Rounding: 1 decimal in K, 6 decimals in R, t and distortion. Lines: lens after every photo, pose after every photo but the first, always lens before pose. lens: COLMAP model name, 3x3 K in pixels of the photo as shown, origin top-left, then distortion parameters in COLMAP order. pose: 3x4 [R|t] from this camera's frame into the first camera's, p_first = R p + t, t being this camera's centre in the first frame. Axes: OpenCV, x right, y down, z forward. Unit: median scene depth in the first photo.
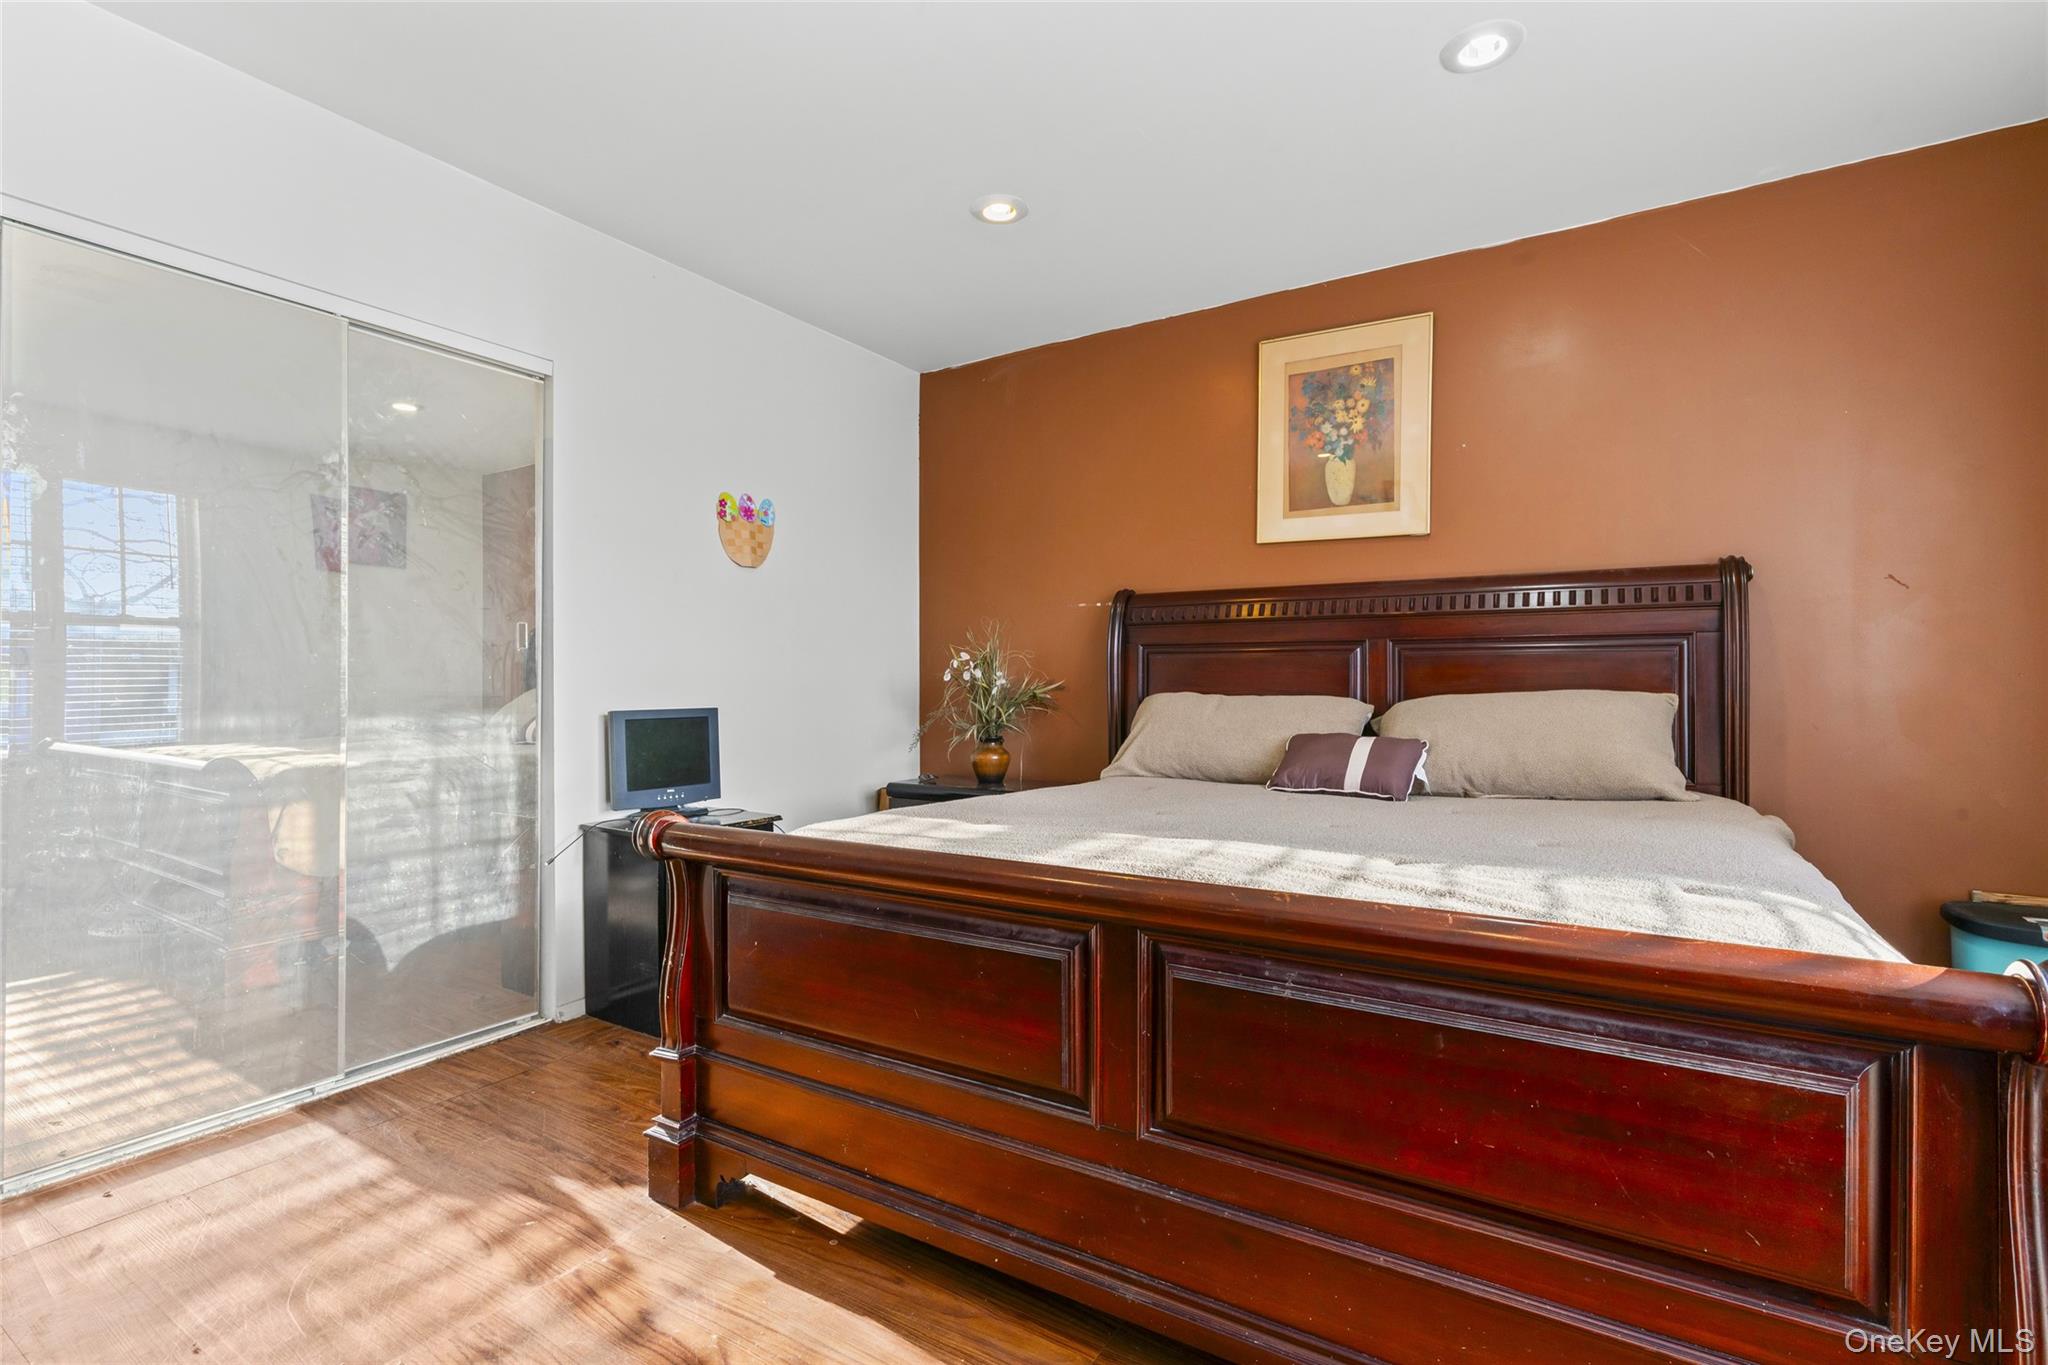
lens RADIAL K [[928.3, 0, 1037.3], [0, 928.3, 693.3], [0, 0, 1]] dist [-0.008598, 0.001263]
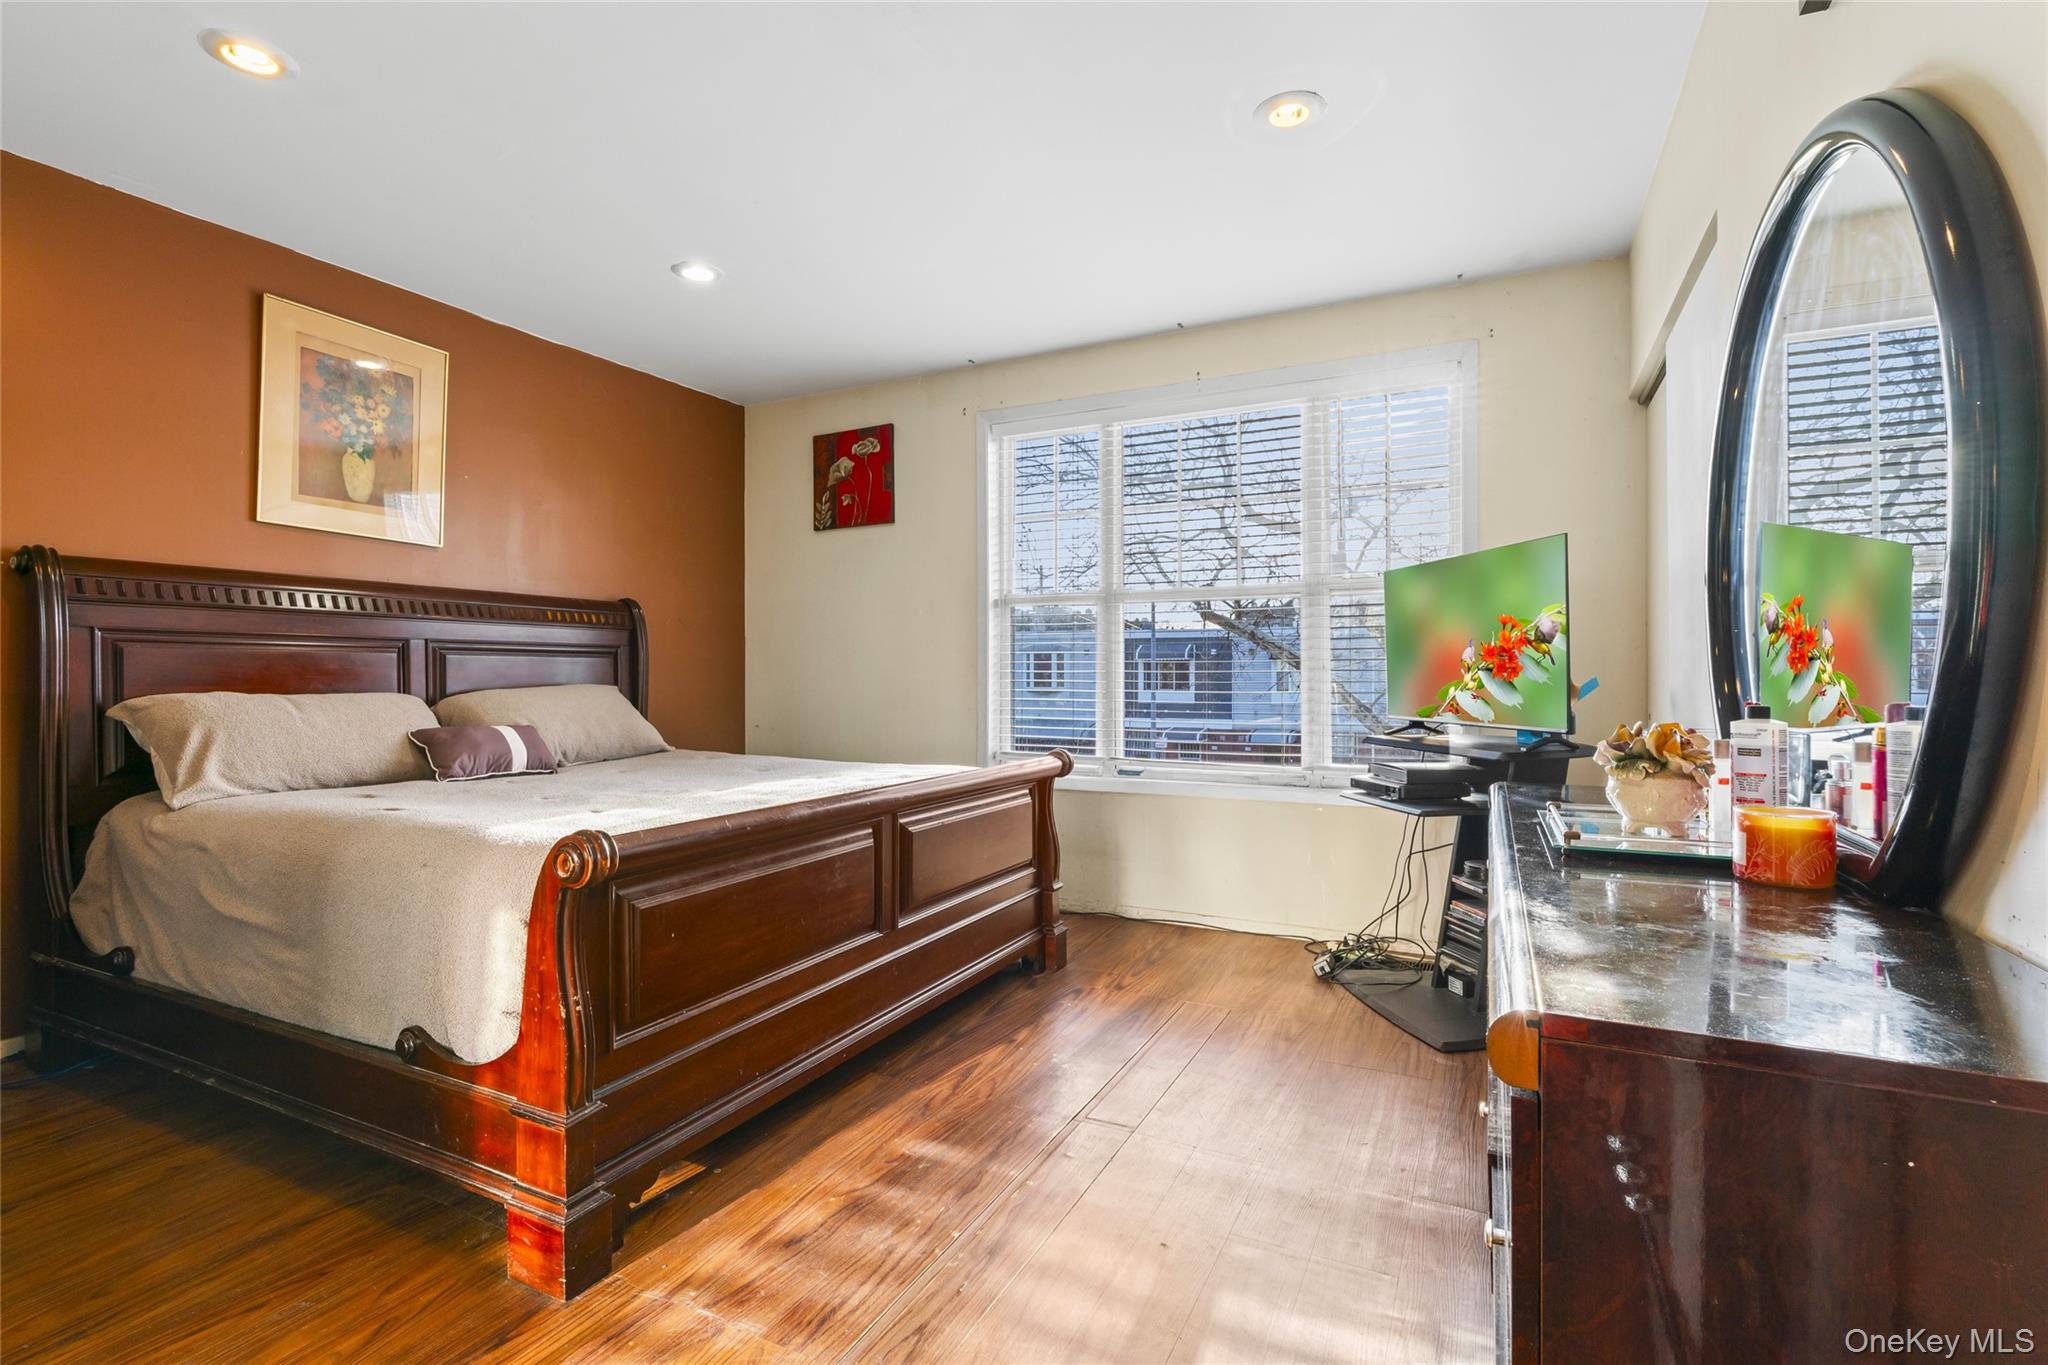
lens RADIAL K [[928.3, 0, 1034.8], [0, 928.3, 677.2], [0, 0, 1]] dist [-0.008598, 0.001263]
pose [[-0.086423, 0.004436, 0.996249, -0.726017], [0.016704, 0.999856, -0.003003, 0.000548], [-0.996119, 0.016382, -0.086484, 0.368722]]
